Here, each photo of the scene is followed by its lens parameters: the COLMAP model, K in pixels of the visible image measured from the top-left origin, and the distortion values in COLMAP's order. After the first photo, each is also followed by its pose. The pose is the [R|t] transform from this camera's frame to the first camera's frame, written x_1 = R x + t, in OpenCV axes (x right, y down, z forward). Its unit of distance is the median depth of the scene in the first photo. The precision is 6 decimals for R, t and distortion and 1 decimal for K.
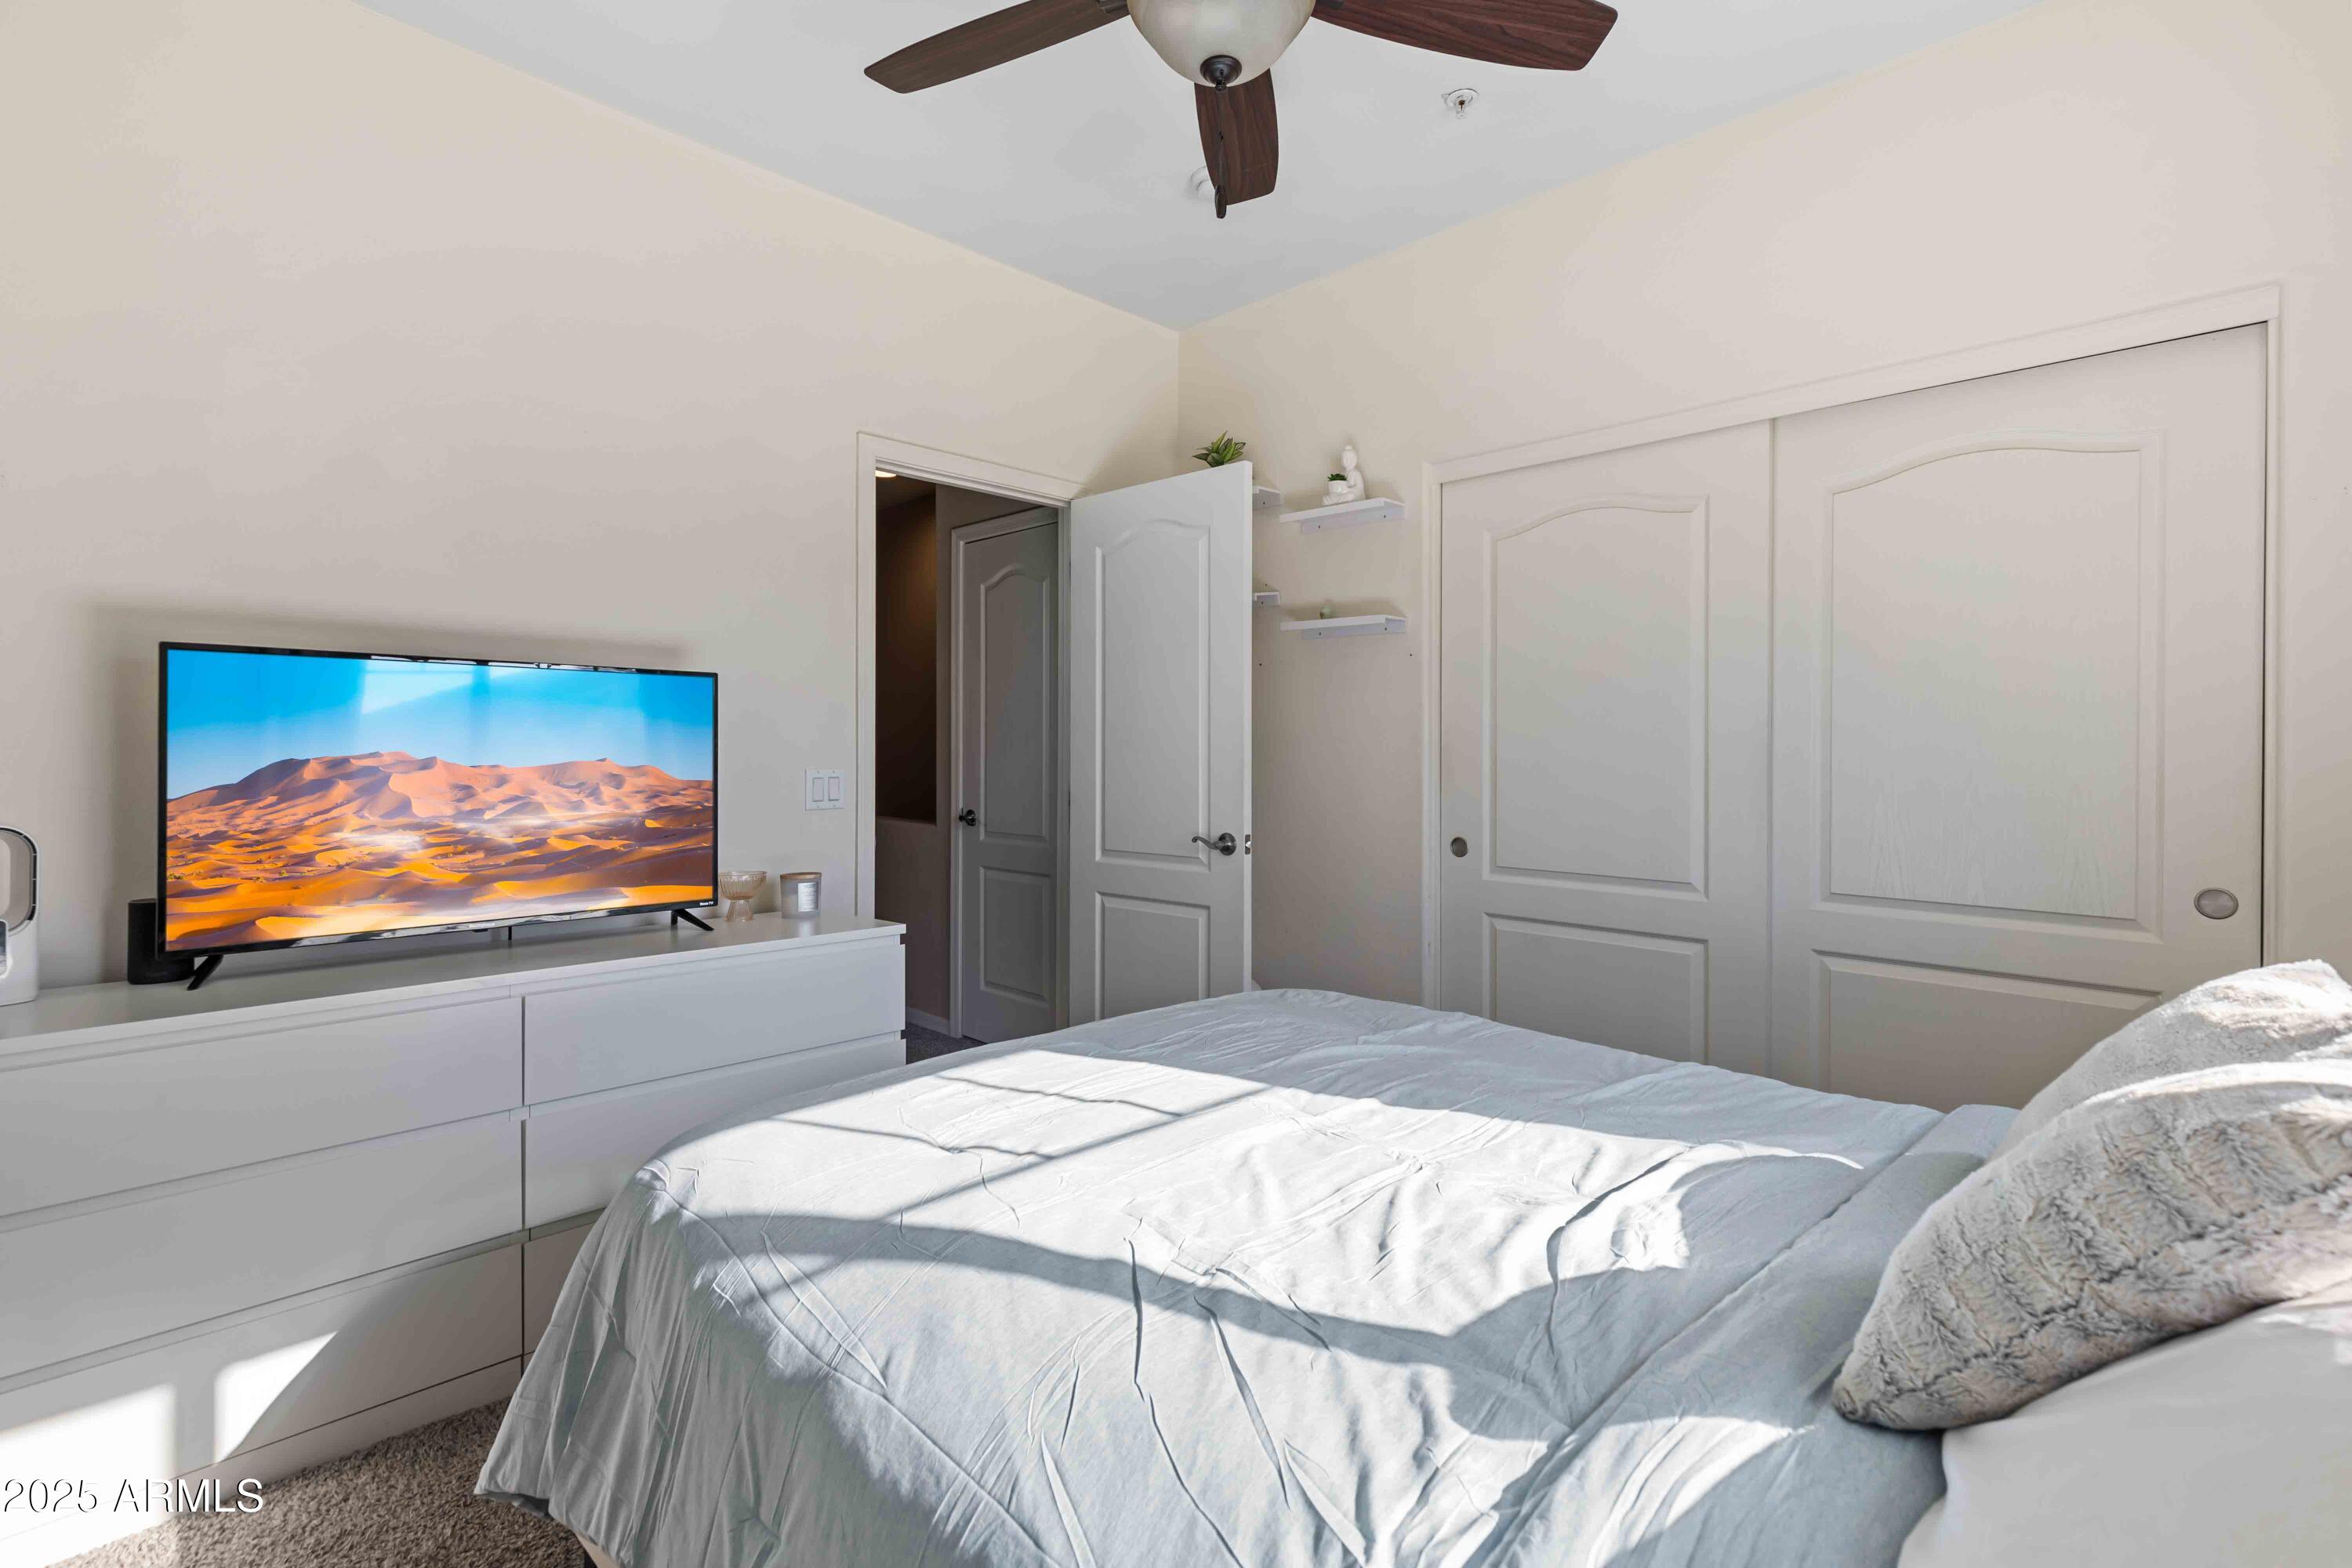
lens RADIAL K [[1055.7, 0, 1211.4], [0, 1055.7, 749.2], [0, 0, 1]] dist [0.013941, -0.002428]
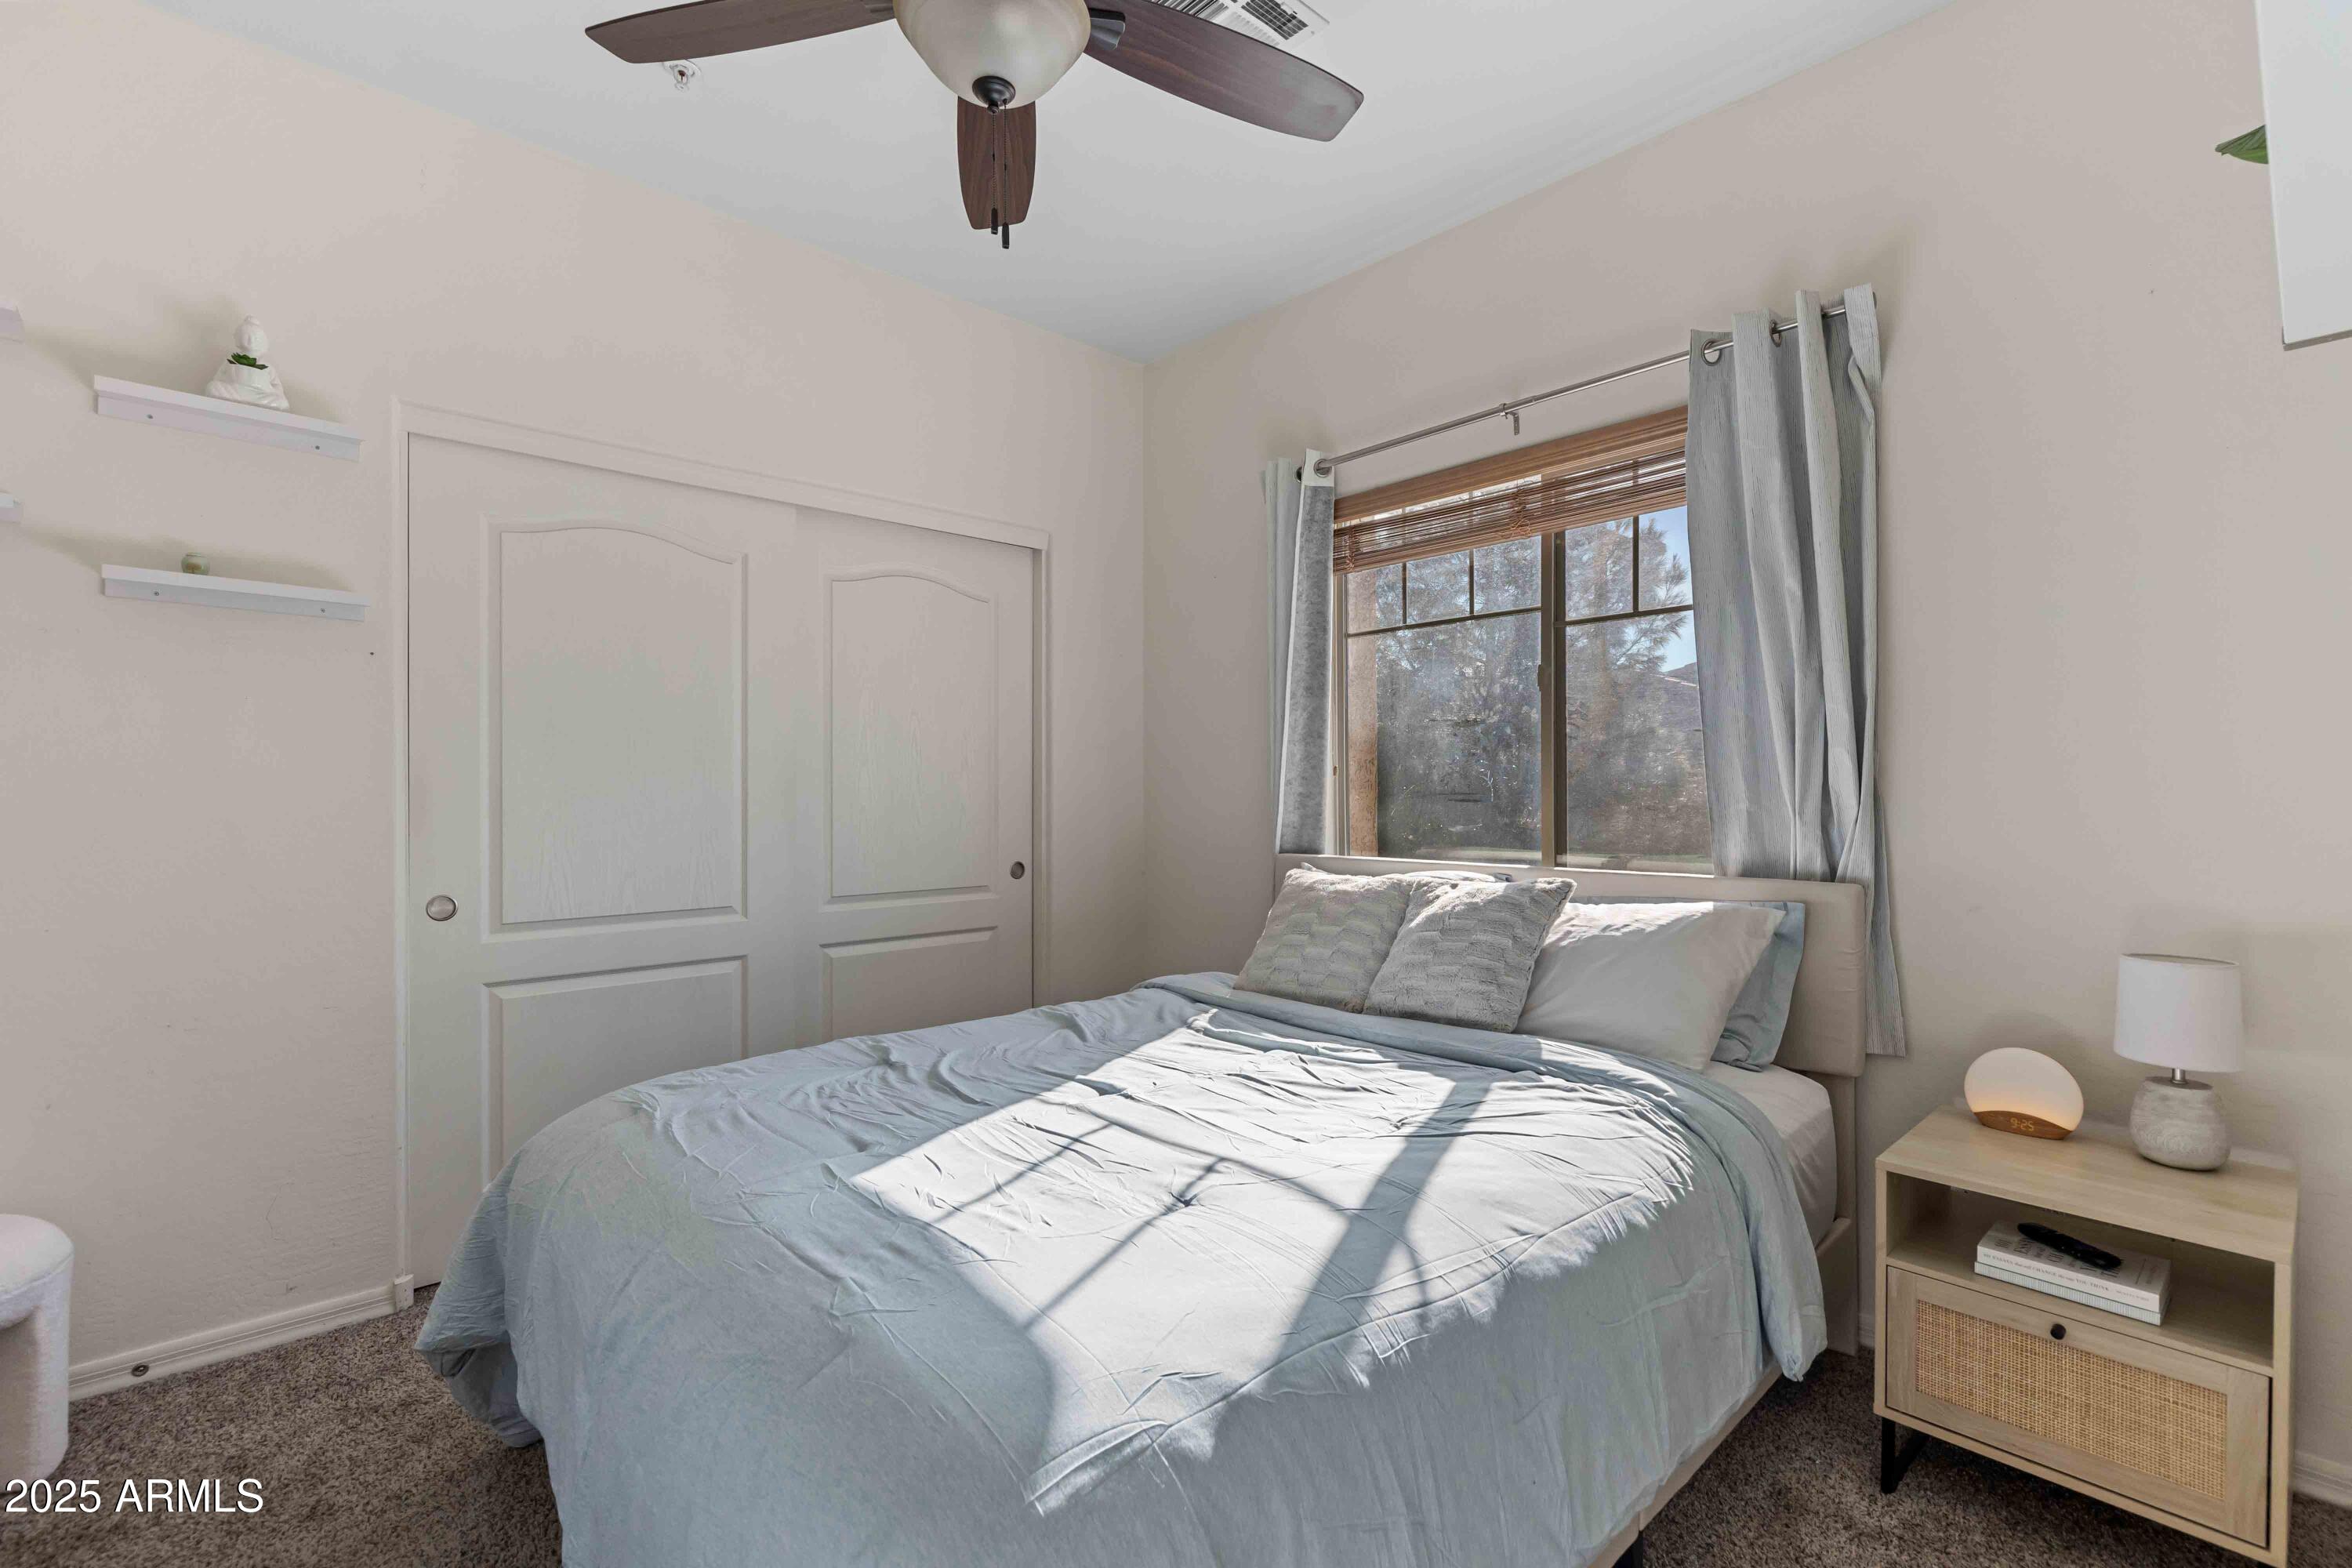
lens RADIAL K [[1055.7, 0, 1176.6], [0, 1055.7, 777.2], [0, 0, 1]] dist [0.013941, -0.002428]
pose [[0.063652, 0.005698, 0.997956, -1.310641], [0.002863, 0.999979, -0.005892, 0.005754], [-0.997968, 0.003232, 0.063635, 1.045287]]
